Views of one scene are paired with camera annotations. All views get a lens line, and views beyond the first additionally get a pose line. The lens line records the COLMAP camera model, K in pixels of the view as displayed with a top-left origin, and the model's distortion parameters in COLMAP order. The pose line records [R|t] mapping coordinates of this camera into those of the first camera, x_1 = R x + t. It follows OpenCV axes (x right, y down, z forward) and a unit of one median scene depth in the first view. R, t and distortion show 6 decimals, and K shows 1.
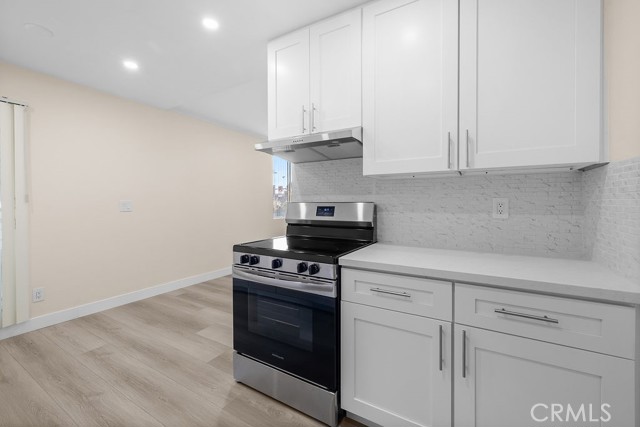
lens RADIAL K [[270.9, 0, 313.6], [0, 270.9, 202.0], [0, 0, 1]] dist [0.005375, -0.000578]
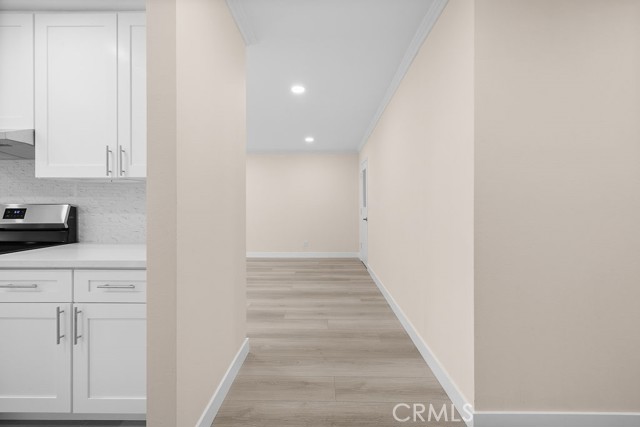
lens RADIAL K [[270.9, 0, 314.4], [0, 270.9, 205.8], [0, 0, 1]] dist [0.005375, -0.000578]
pose [[0.866000, -0.001559, 0.500041, 0.515853], [-0.000591, 0.999991, 0.004141, 0.002681], [-0.500044, -0.003882, 0.865992, -0.365864]]
